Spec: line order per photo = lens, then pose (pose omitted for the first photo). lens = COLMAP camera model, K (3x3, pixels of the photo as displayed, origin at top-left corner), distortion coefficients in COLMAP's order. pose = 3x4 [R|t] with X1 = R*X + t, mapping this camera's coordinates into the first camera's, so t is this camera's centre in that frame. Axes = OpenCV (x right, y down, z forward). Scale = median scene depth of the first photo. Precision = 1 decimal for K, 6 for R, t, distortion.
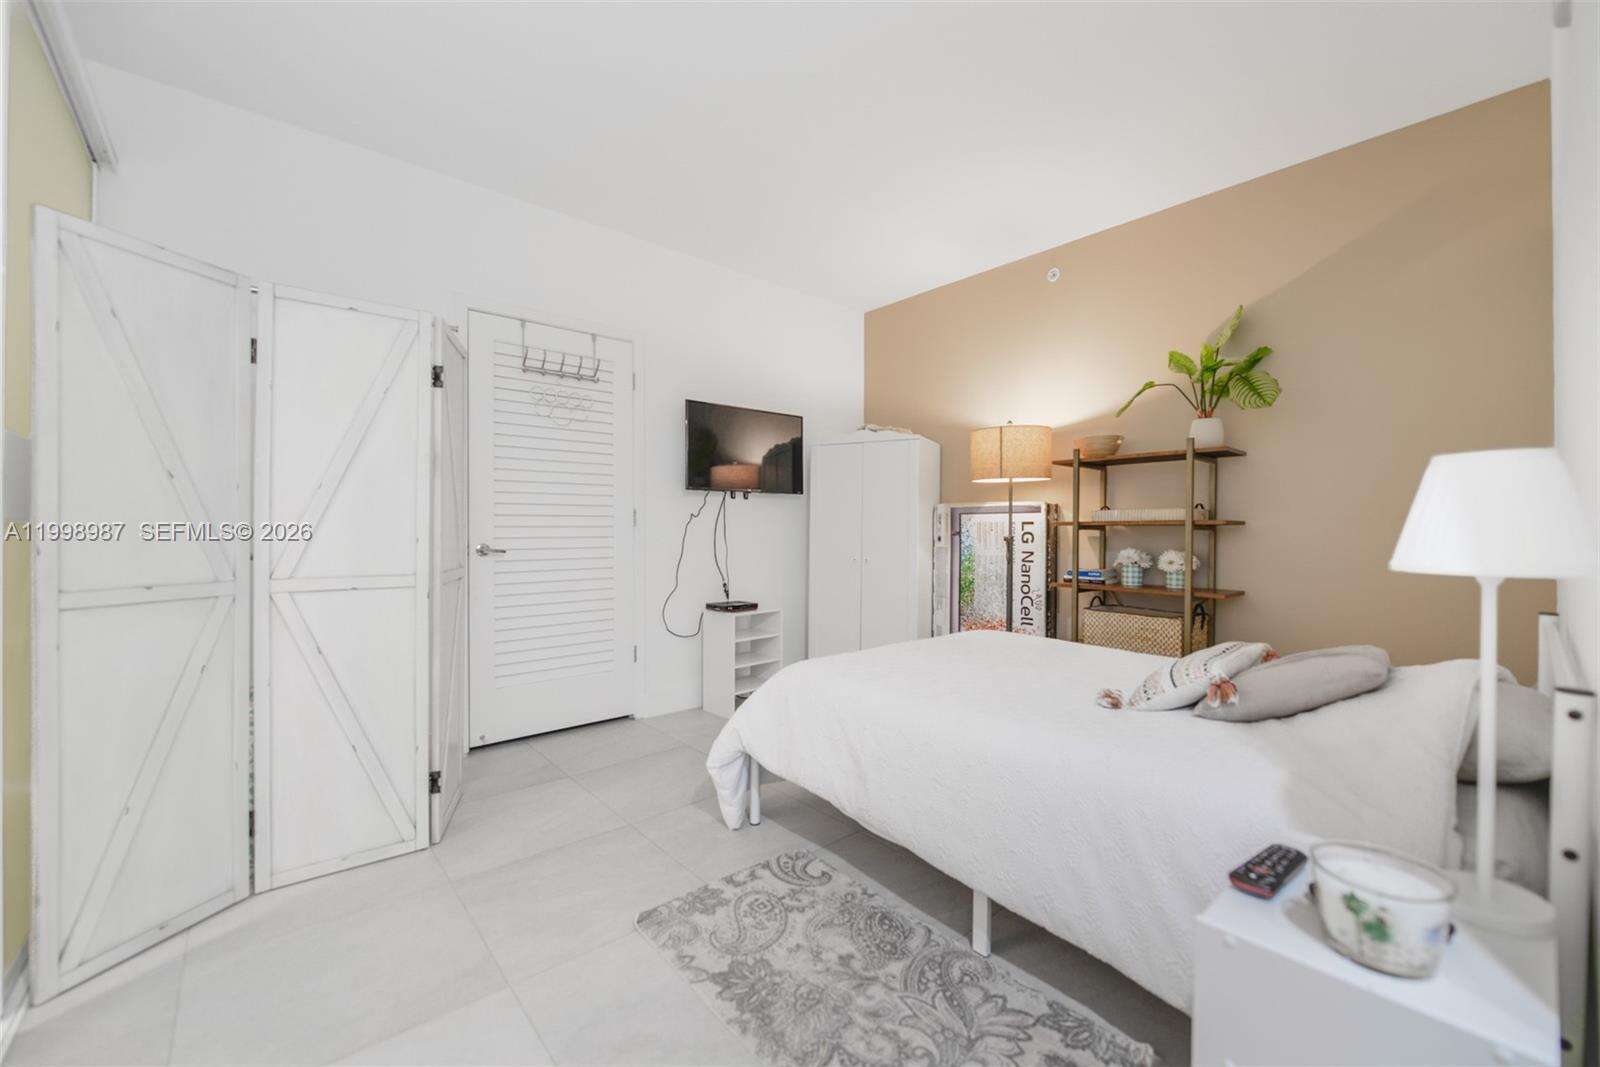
lens RADIAL K [[637.5, 0, 805.1], [0, 637.5, 531.3], [0, 0, 1]] dist [-0.000237, -0.000447]
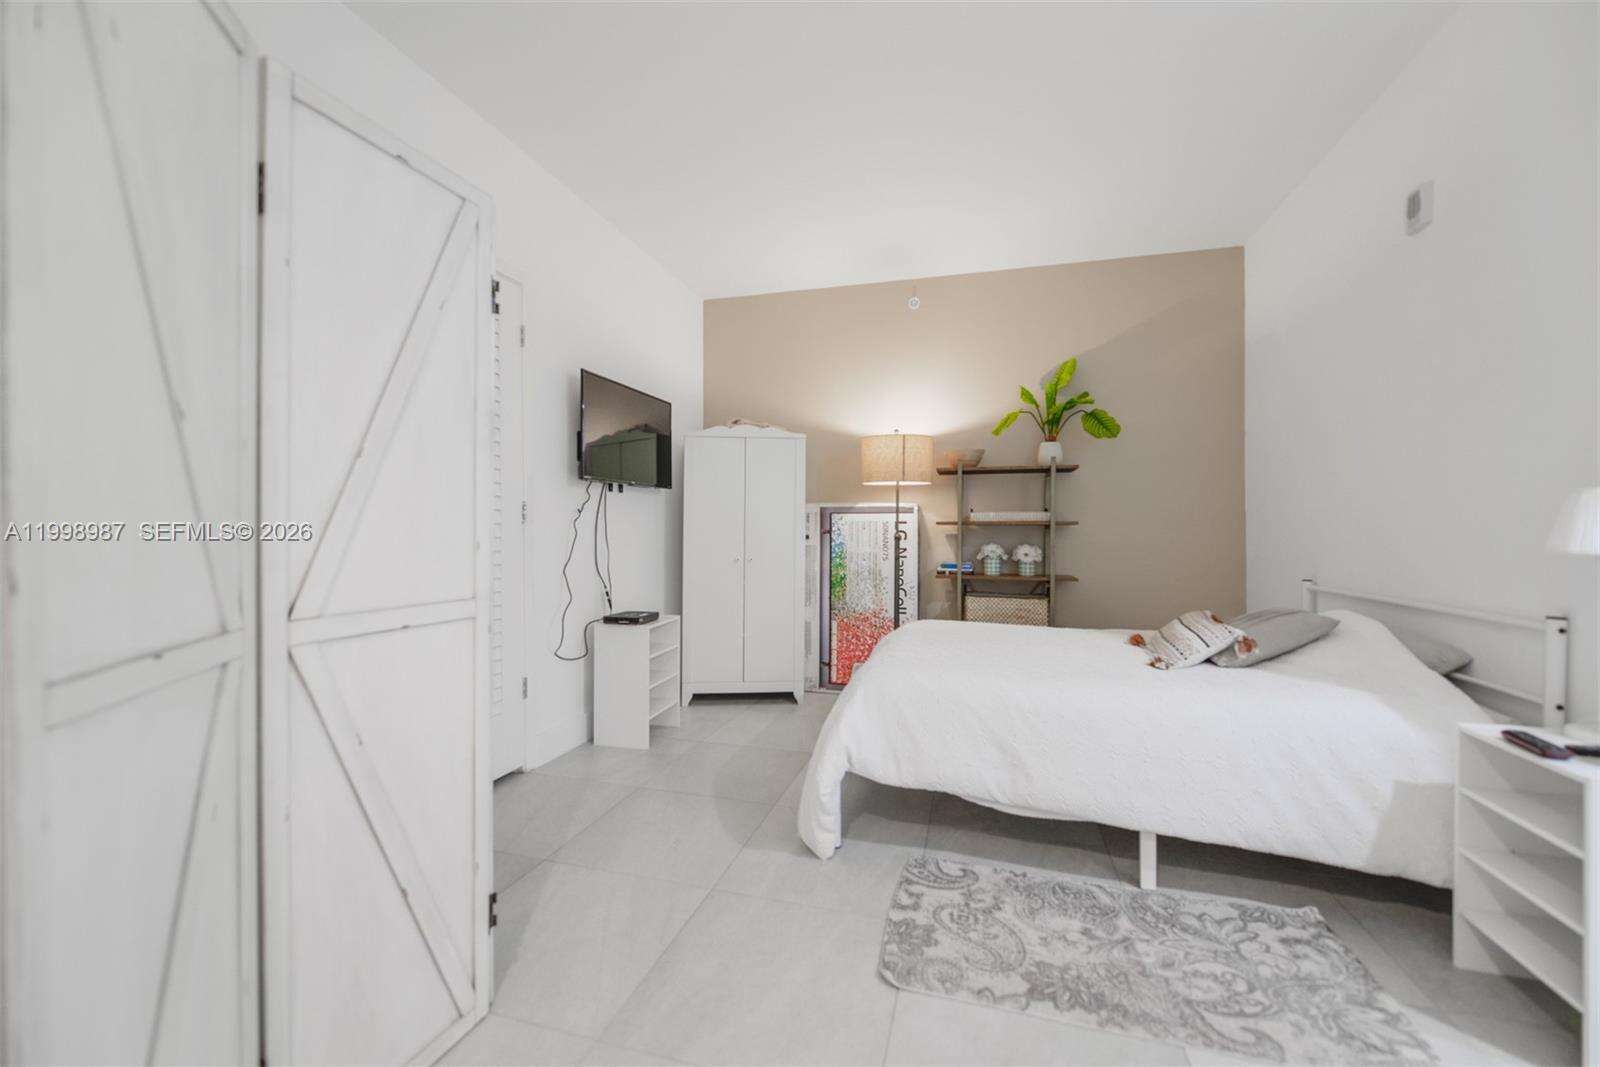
lens RADIAL K [[637.5, 0, 805.9], [0, 637.5, 532.4], [0, 0, 1]] dist [-0.000237, -0.000447]
pose [[0.836998, -0.002684, 0.547199, -0.470537], [0.000044, 0.999988, 0.004837, -0.001133], [-0.547206, -0.004024, 0.836989, 0.191461]]
